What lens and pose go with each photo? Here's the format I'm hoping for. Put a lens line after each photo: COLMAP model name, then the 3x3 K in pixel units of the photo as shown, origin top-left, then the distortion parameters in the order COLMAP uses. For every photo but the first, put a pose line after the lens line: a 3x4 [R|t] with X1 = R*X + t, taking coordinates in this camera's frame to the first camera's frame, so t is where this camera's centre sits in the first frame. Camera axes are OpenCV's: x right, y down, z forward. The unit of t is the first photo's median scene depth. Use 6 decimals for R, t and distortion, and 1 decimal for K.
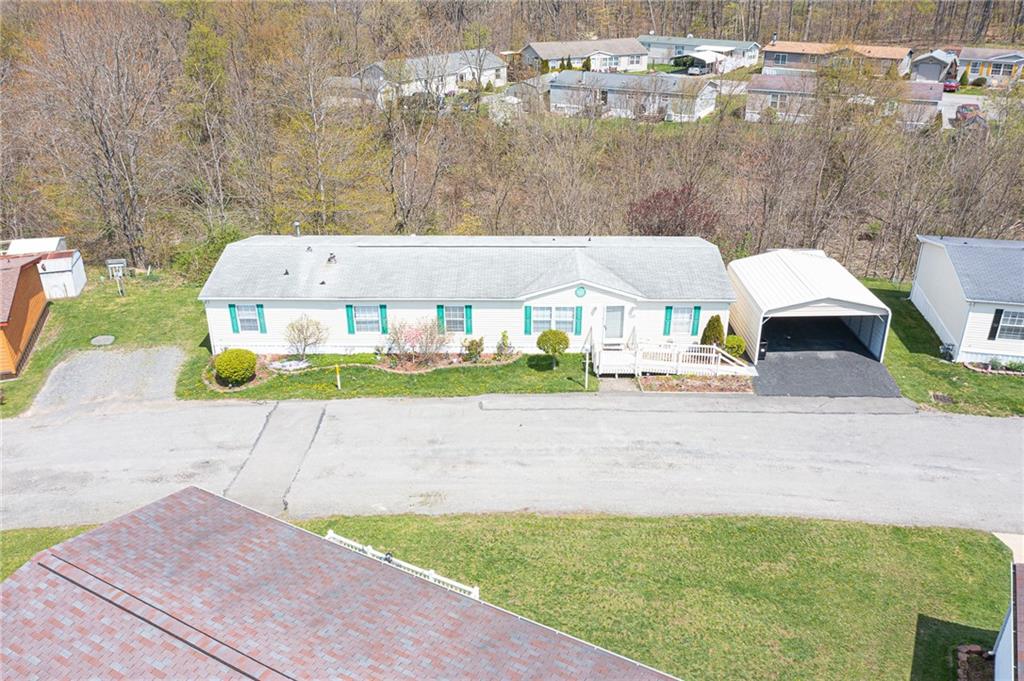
lens RADIAL K [[825.7, 0, 511.6], [0, 825.7, 341.0], [0, 0, 1]] dist [-0.025659, 0.000402]
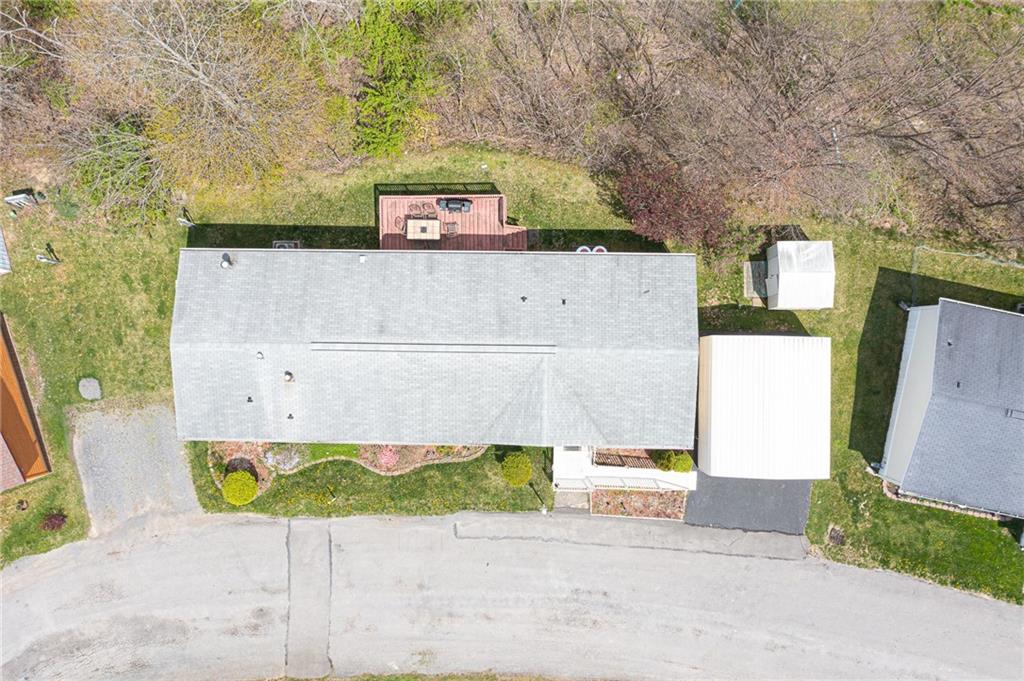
lens RADIAL K [[825.7, 0, 512.8], [0, 825.7, 340.8], [0, 0, 1]] dist [-0.025659, 0.000402]
pose [[0.999767, 0.000164, -0.021589, 0.080816], [0.019571, 0.415320, 0.909465, -1.253797], [0.009116, -0.909675, 0.415220, 0.816199]]
